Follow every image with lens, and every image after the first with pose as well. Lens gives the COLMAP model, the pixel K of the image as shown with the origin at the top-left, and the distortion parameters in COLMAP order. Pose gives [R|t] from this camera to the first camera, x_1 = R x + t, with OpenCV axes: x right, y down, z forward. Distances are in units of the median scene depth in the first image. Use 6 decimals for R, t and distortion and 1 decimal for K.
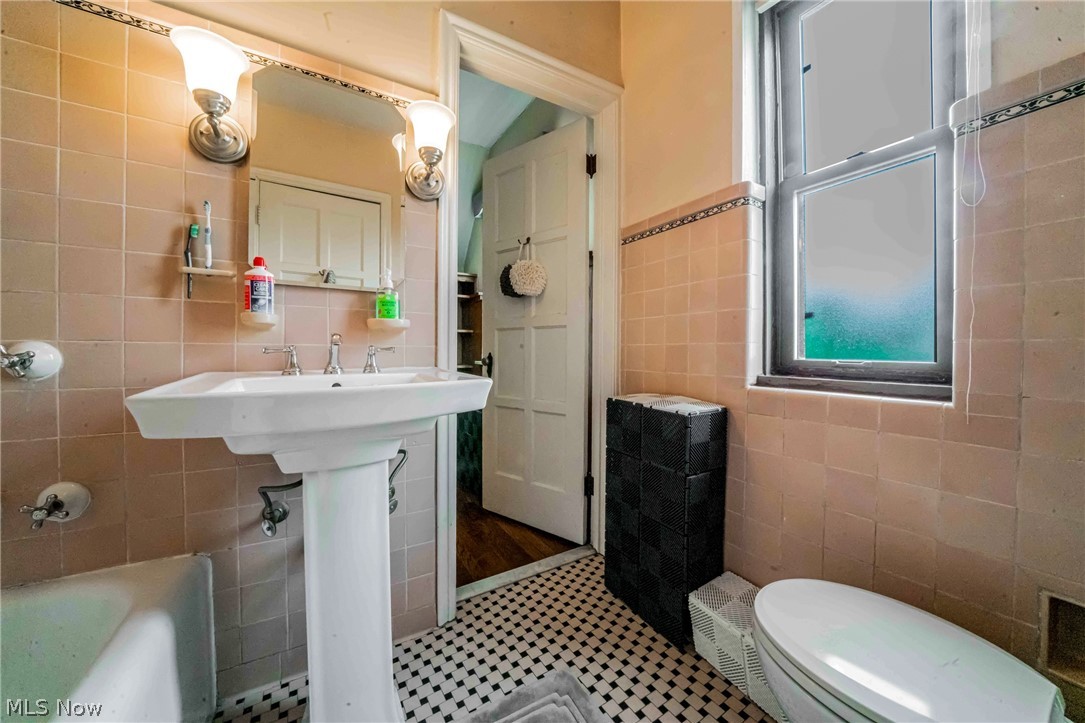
lens RADIAL K [[377.7, 0, 538.0], [0, 377.7, 356.1], [0, 0, 1]] dist [-0.033419, 0.006640]
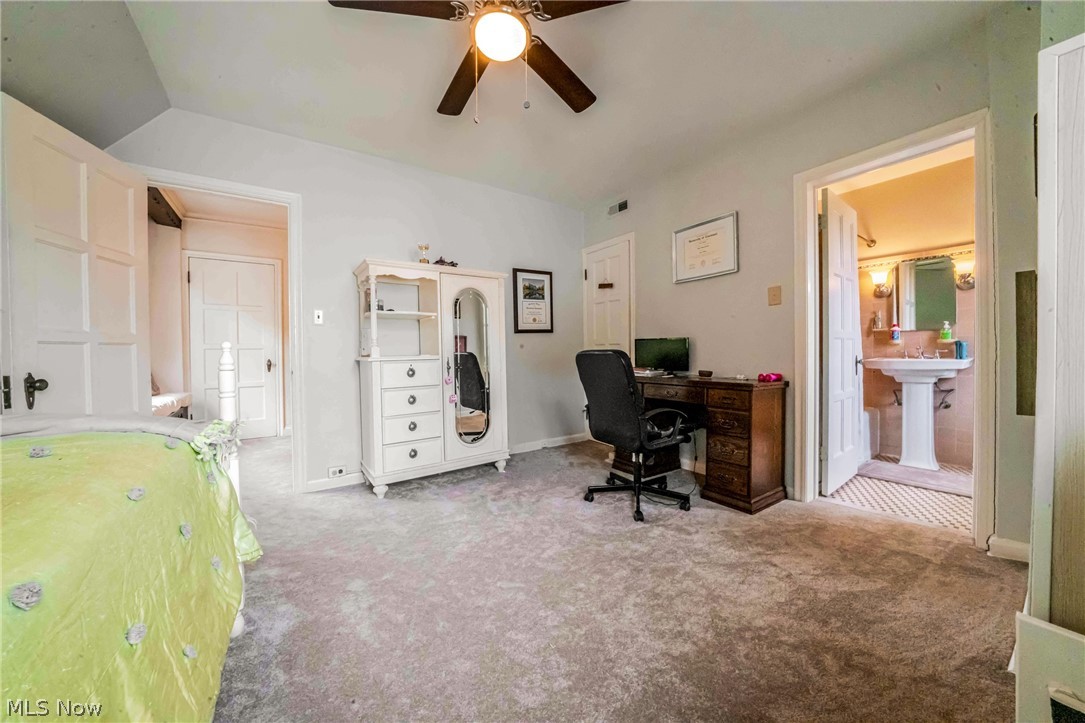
lens RADIAL K [[377.7, 0, 538.0], [0, 377.7, 356.1], [0, 0, 1]] dist [-0.033419, 0.006640]
pose [[0.078091, 0.004733, -0.996935, 2.370694], [-0.001215, 0.999988, 0.004652, 0.014284], [0.996946, 0.000848, 0.078096, -2.538659]]
